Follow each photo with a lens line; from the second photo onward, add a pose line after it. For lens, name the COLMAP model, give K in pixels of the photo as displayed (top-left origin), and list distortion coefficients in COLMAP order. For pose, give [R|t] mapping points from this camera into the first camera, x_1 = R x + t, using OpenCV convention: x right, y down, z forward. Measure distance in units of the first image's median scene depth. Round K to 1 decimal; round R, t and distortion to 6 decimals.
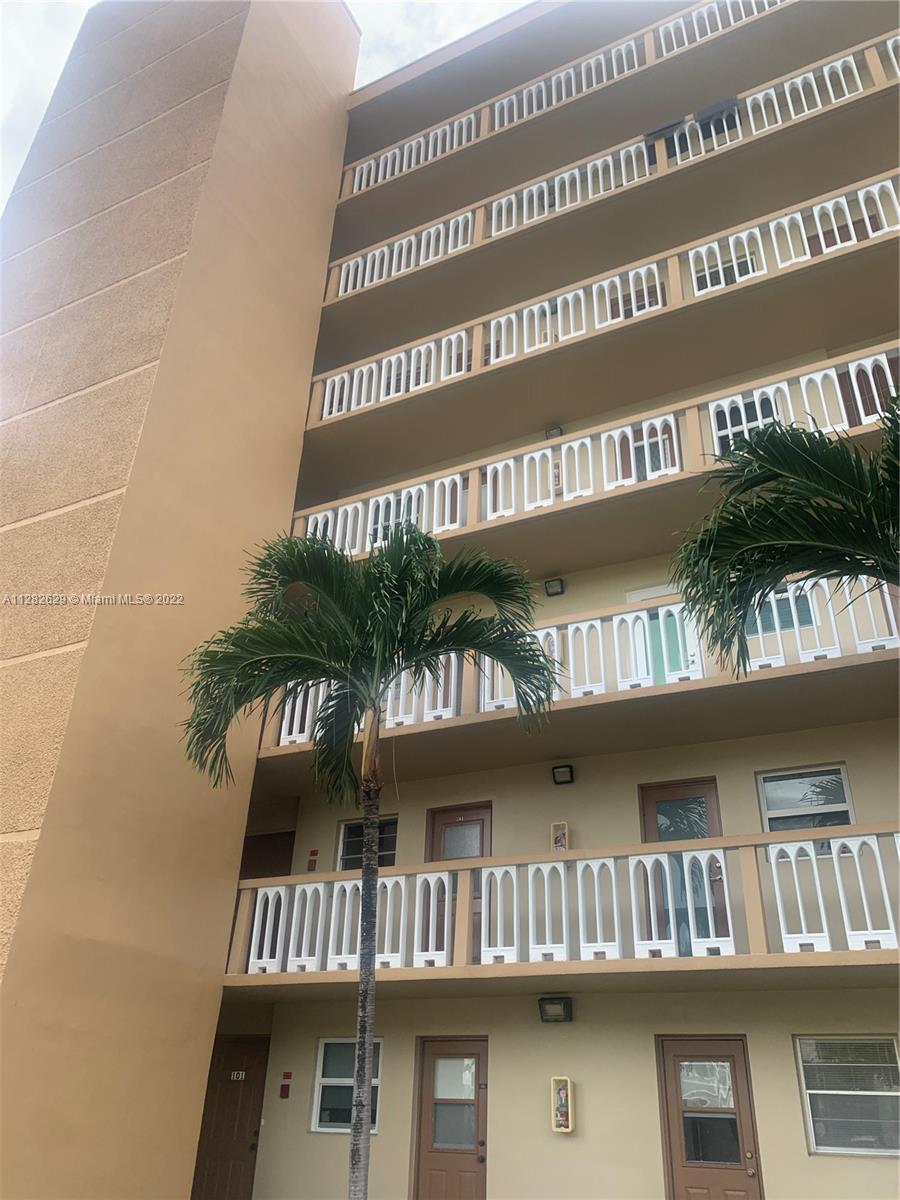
lens RADIAL K [[892.6, 0, 450.0], [0, 892.6, 600.0], [0, 0, 1]] dist [0.034627, 0.000746]
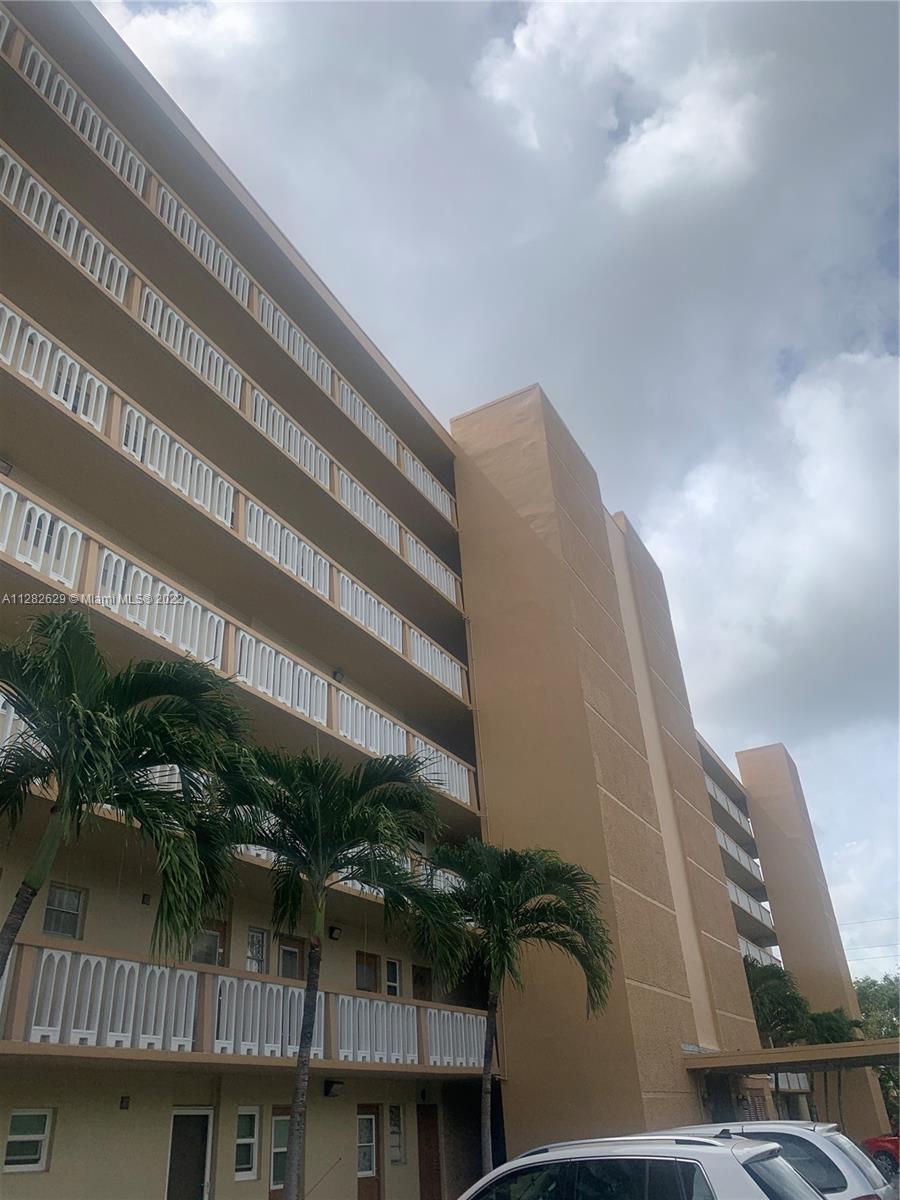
lens RADIAL K [[917.7, 0, 450.0], [0, 917.7, 600.0], [0, 0, 1]] dist [0.006306, -0.002053]
pose [[0.031105, 0.485480, 0.873694, -1.137224], [-0.422815, 0.798446, -0.428615, 0.249712], [-0.905682, -0.356079, 0.230104, 0.501643]]
